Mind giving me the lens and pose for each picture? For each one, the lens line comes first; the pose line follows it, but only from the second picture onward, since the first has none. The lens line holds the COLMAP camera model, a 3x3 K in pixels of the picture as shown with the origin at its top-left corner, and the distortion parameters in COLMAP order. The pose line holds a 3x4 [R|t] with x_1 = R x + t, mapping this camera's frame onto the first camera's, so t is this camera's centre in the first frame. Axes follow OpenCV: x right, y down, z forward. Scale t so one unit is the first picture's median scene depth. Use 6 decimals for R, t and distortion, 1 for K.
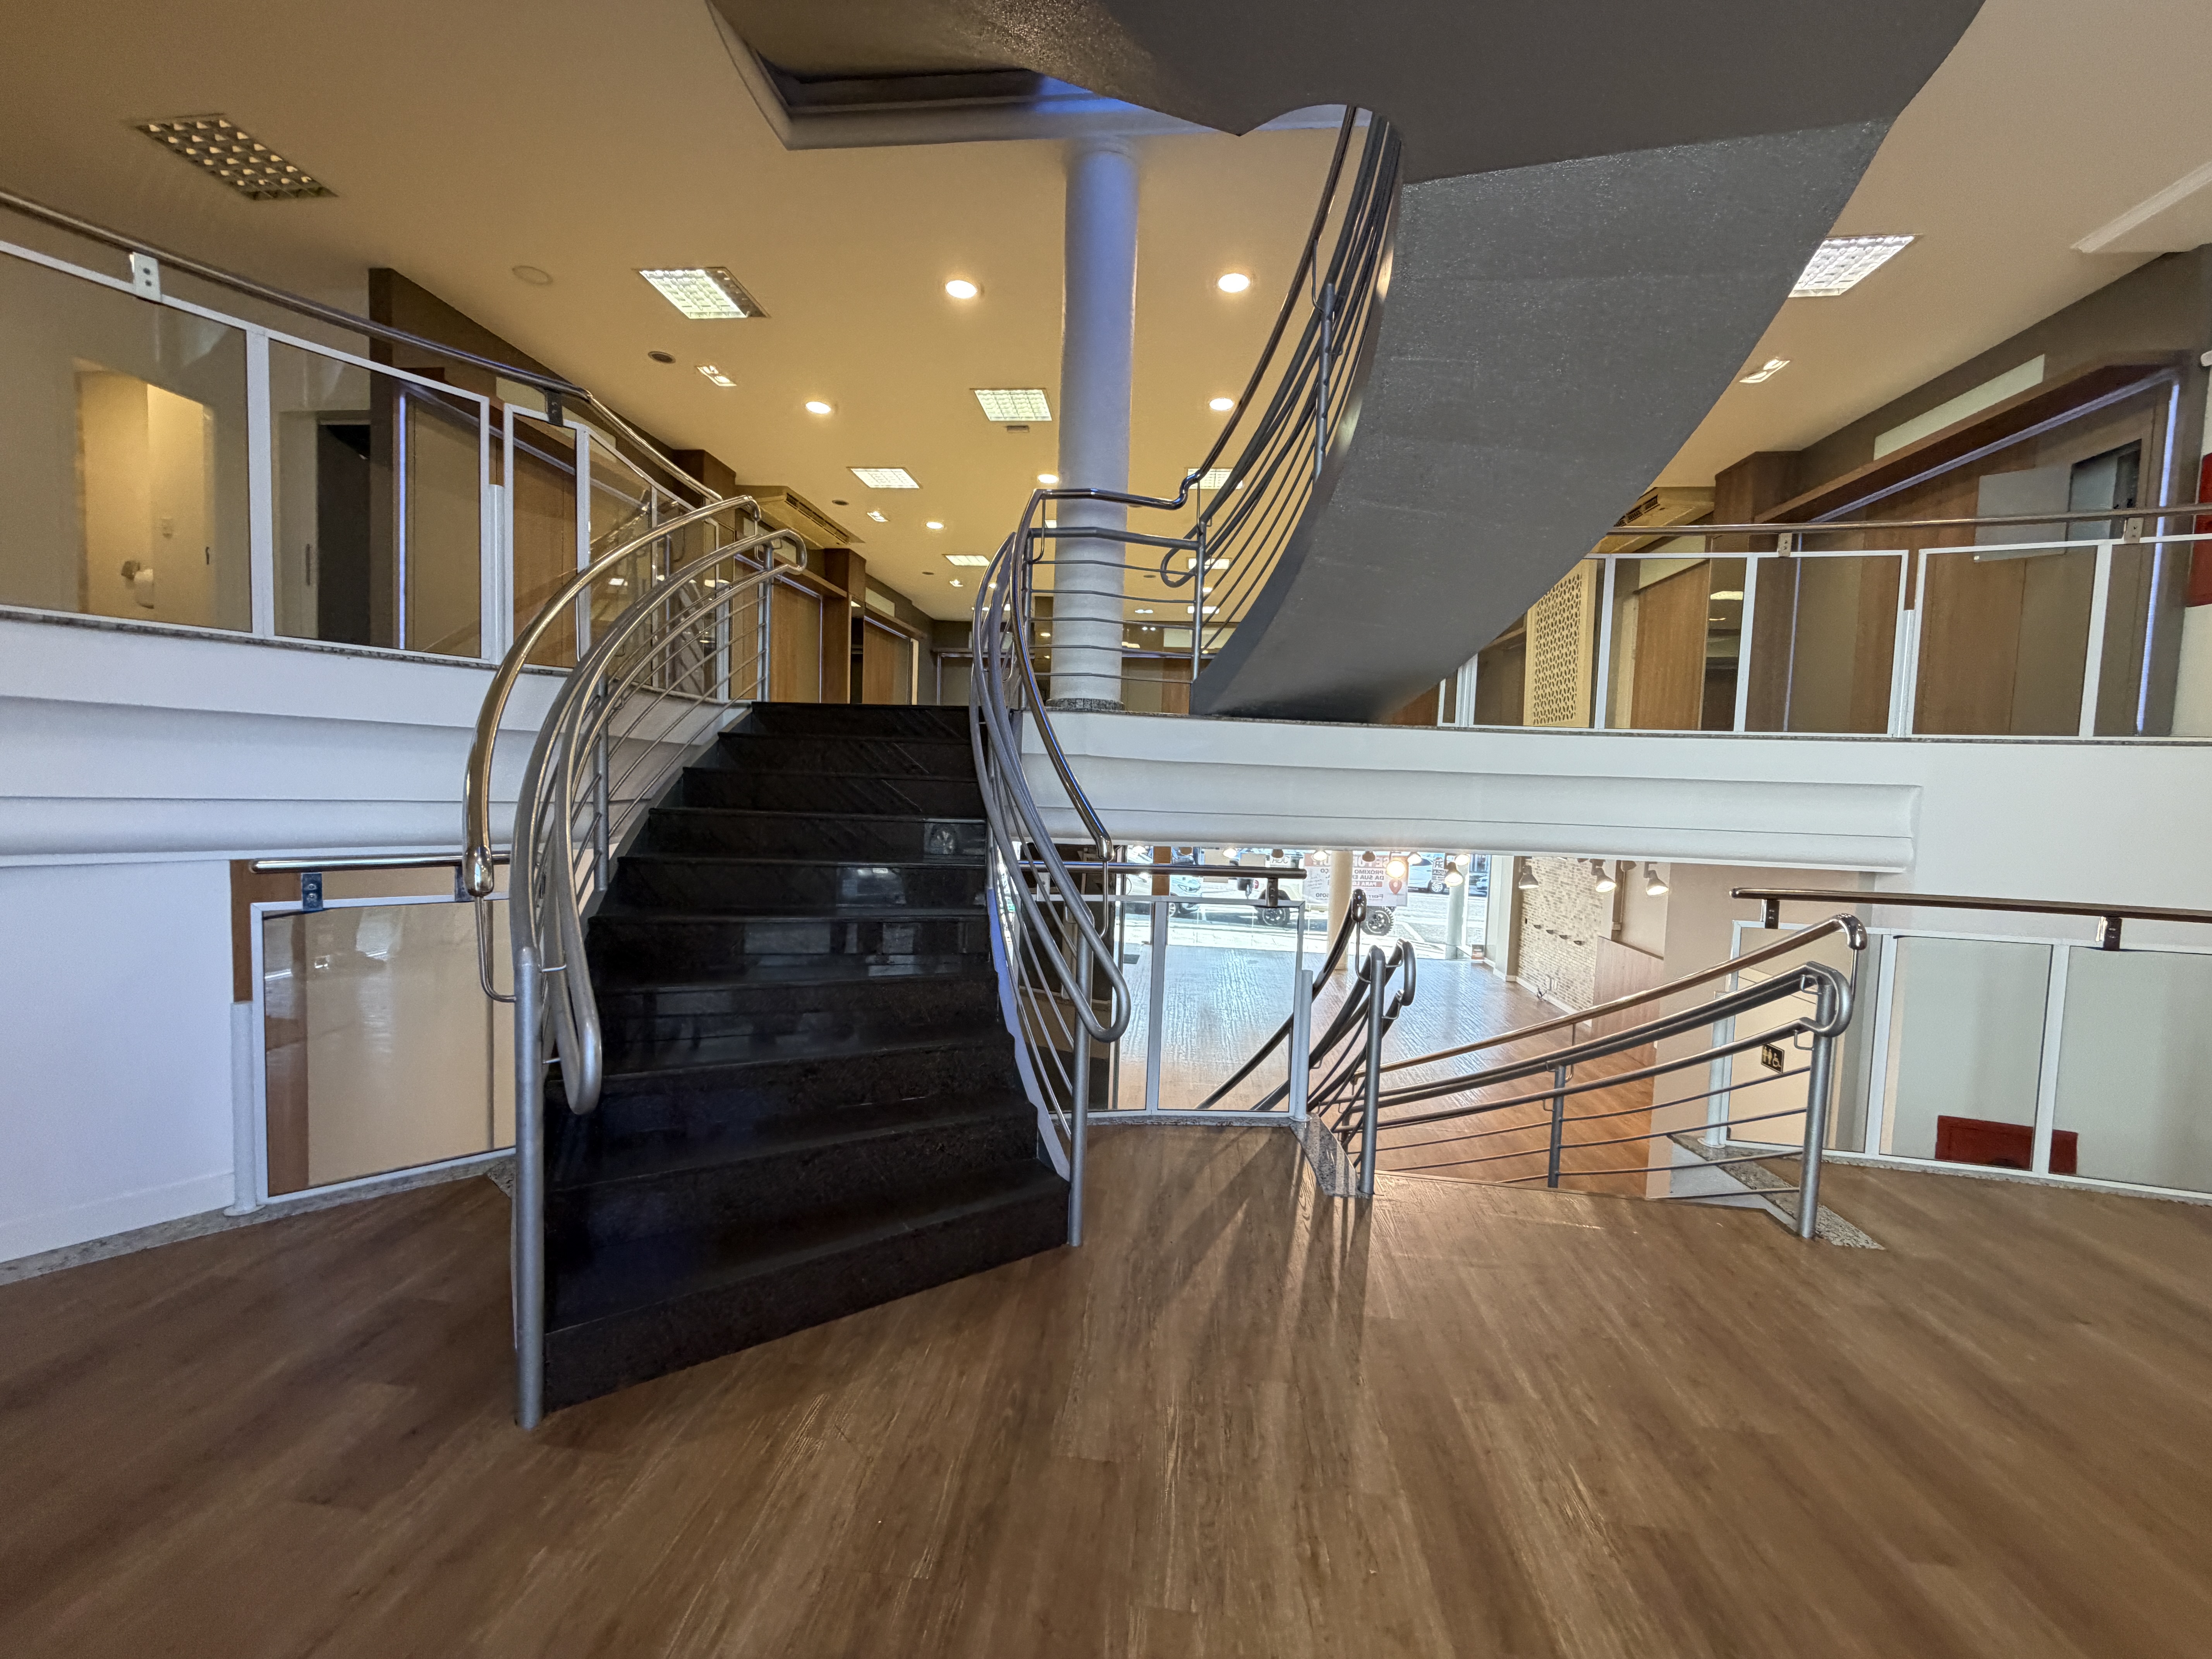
lens RADIAL K [[880.8, 0, 1098.2], [0, 880.8, 828.5], [0, 0, 1]] dist [0.001070, -0.000233]
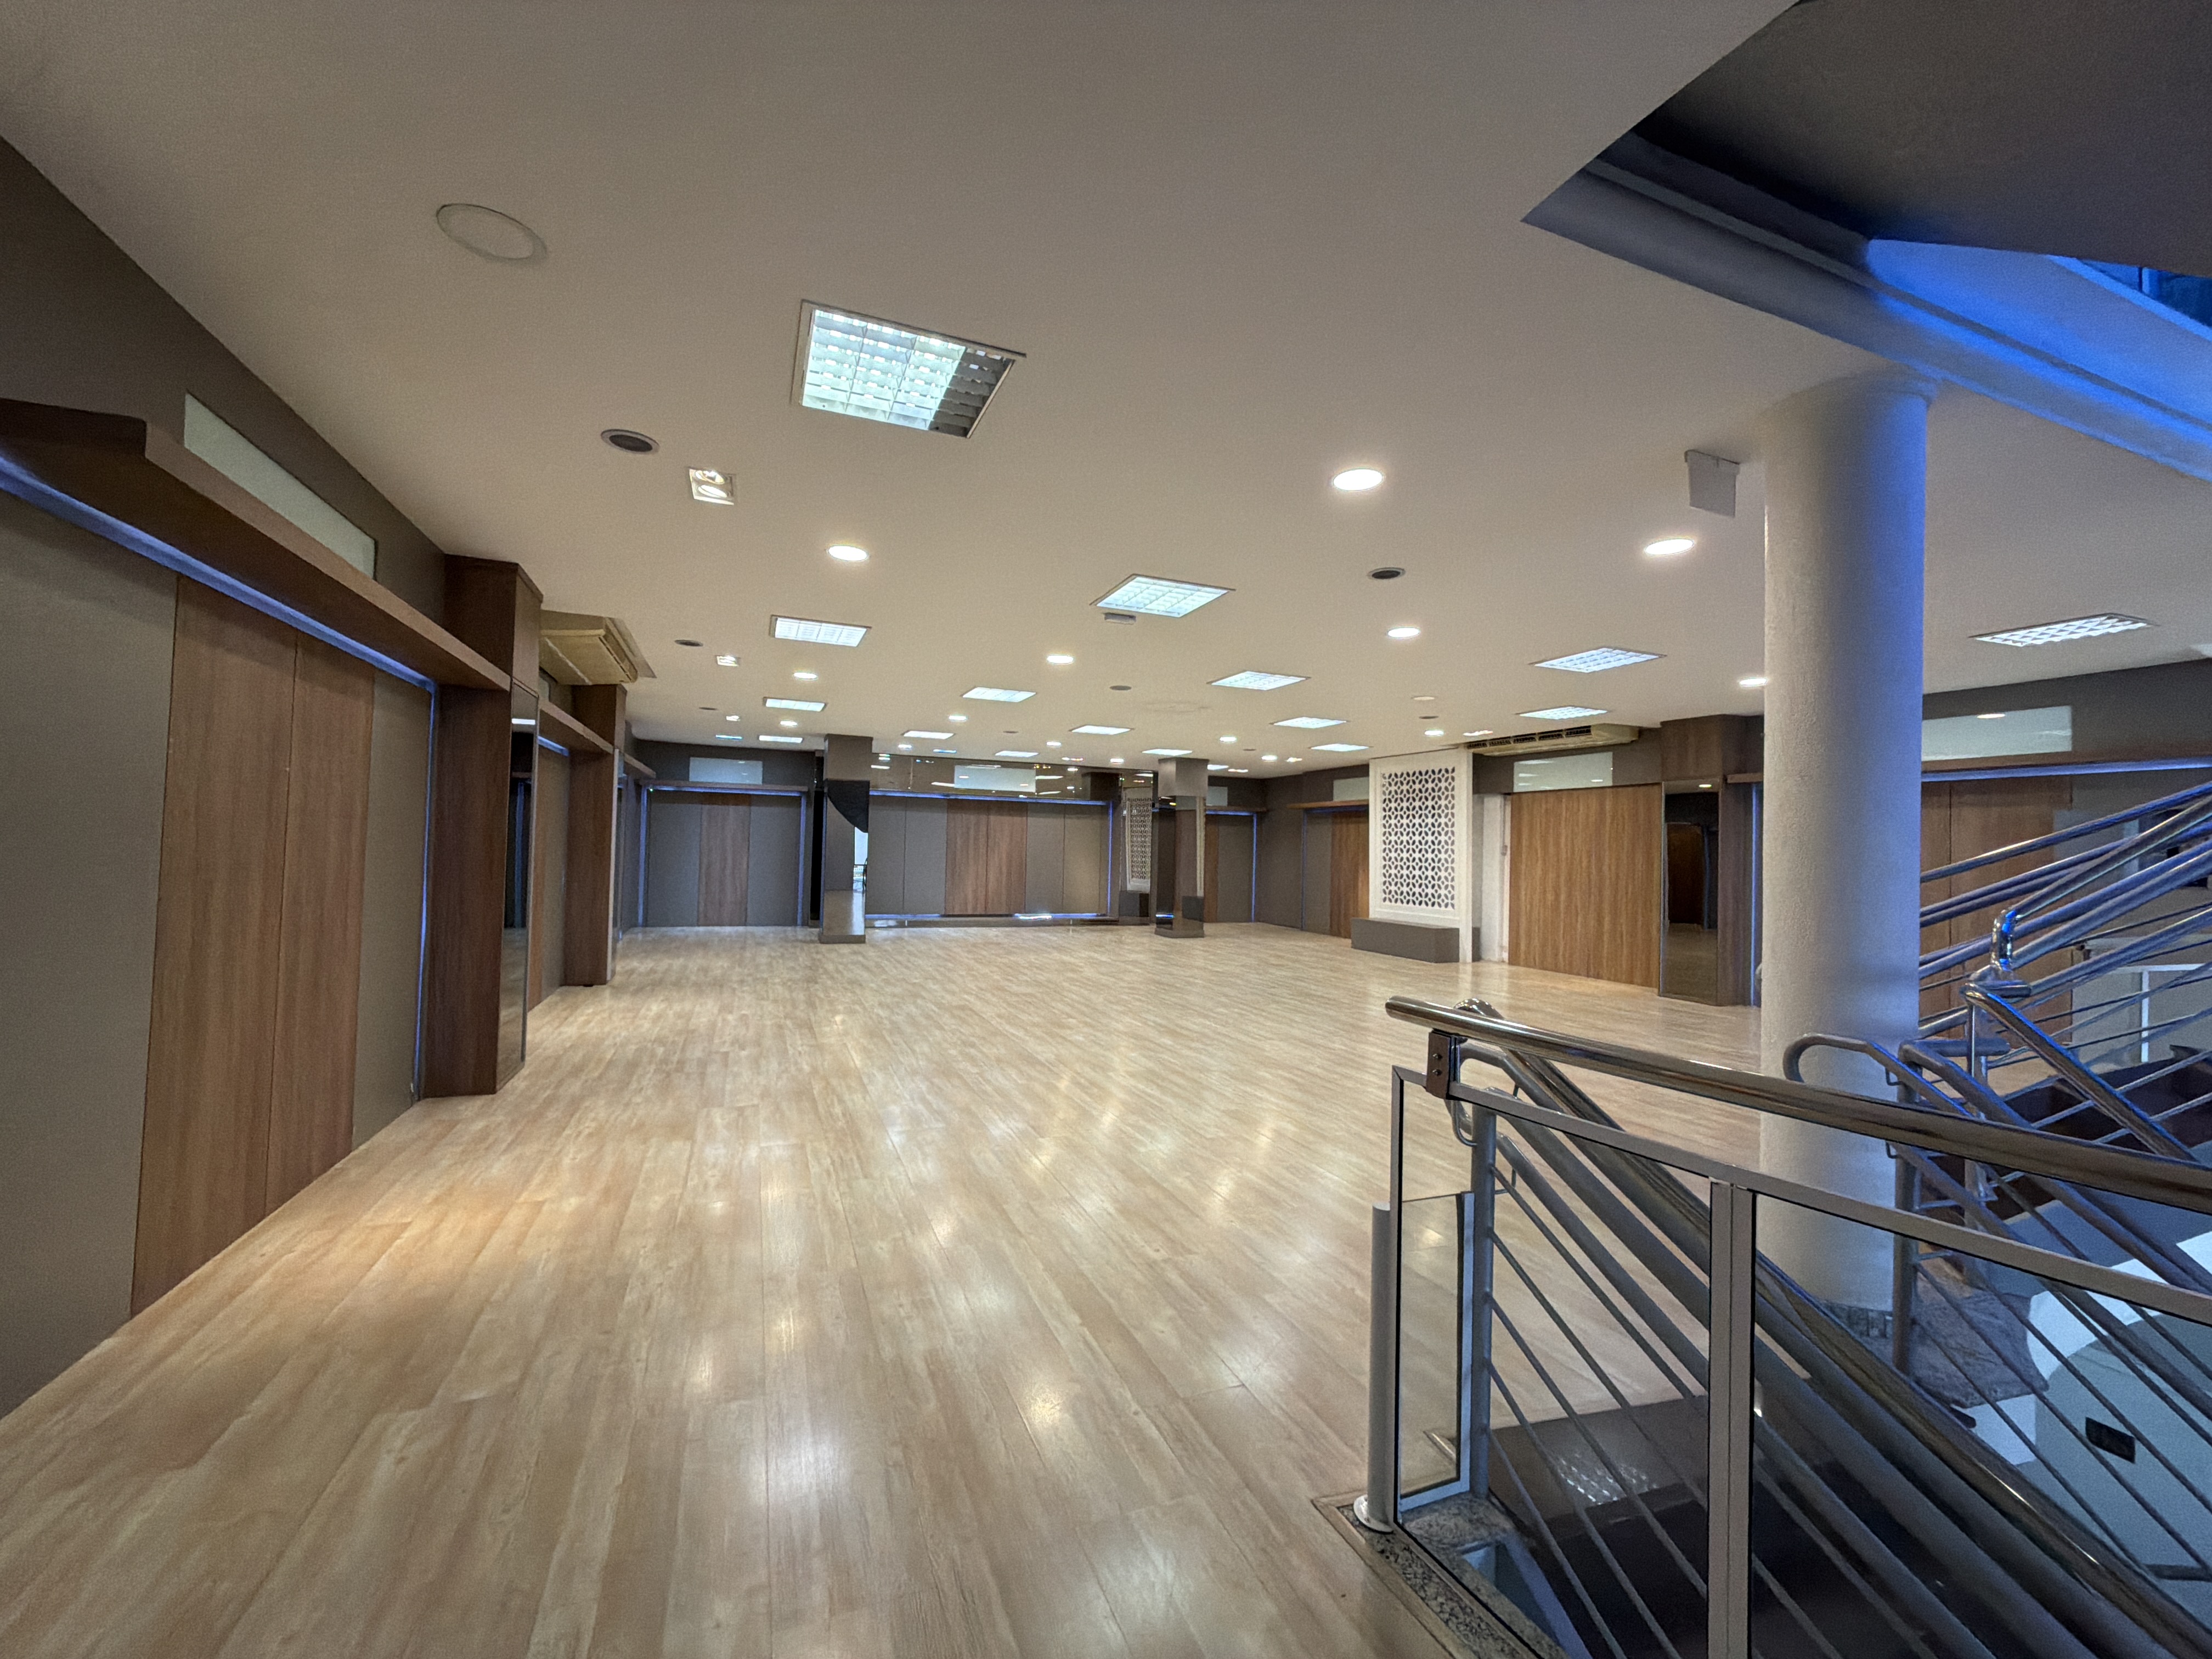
lens RADIAL K [[880.8, 0, 1098.2], [0, 880.8, 828.5], [0, 0, 1]] dist [0.001070, -0.000233]
pose [[0.882611, -0.002952, 0.470096, -0.437714], [0.030867, 0.998186, -0.051685, -0.259746], [-0.469090, 0.060128, 0.881101, 0.421715]]
